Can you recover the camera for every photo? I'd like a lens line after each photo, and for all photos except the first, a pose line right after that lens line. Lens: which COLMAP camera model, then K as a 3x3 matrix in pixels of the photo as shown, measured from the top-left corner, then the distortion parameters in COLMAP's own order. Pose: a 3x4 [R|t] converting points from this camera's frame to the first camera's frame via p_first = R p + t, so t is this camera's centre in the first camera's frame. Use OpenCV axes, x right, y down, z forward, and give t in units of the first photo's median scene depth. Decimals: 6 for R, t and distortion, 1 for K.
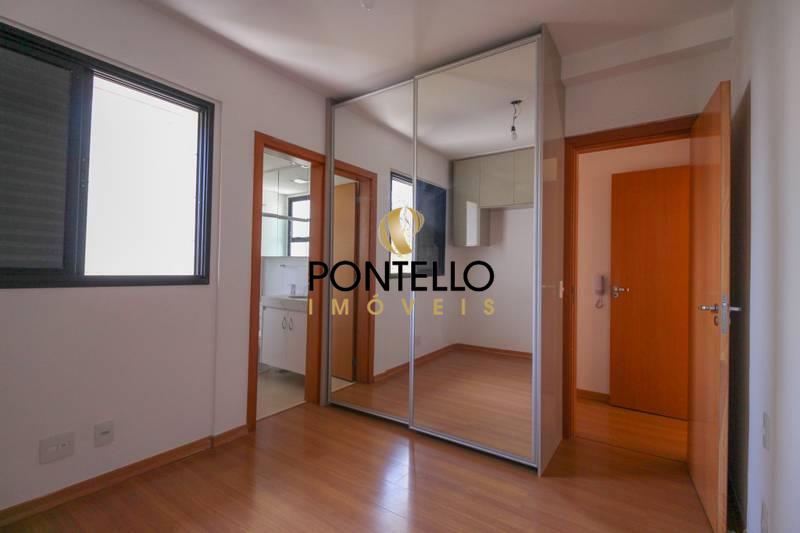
lens RADIAL K [[368.1, 0, 405.5], [0, 368.1, 261.8], [0, 0, 1]] dist [0.021318, -0.014335]
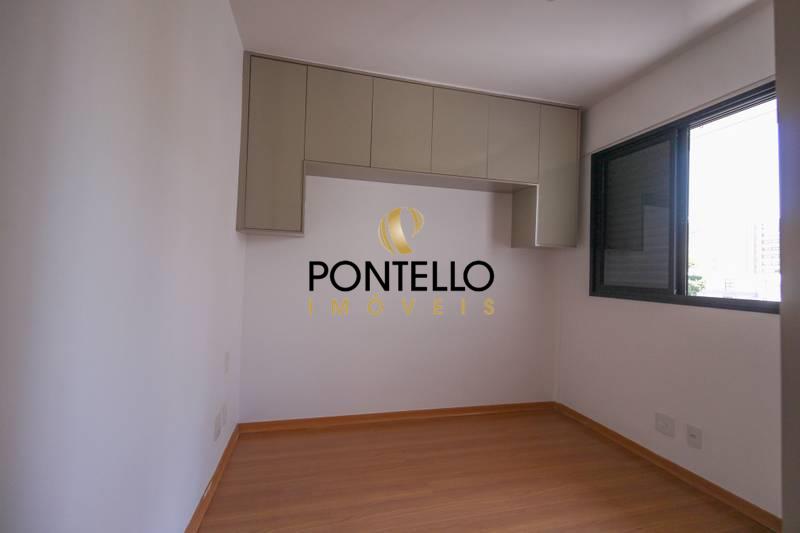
lens RADIAL K [[368.1, 0, 405.5], [0, 368.1, 261.8], [0, 0, 1]] dist [0.021318, -0.014335]
pose [[-0.653820, -0.064950, -0.753858, 0.672559], [-0.033660, 0.997819, -0.056777, 0.027852], [0.755901, -0.011747, -0.654580, 1.128851]]
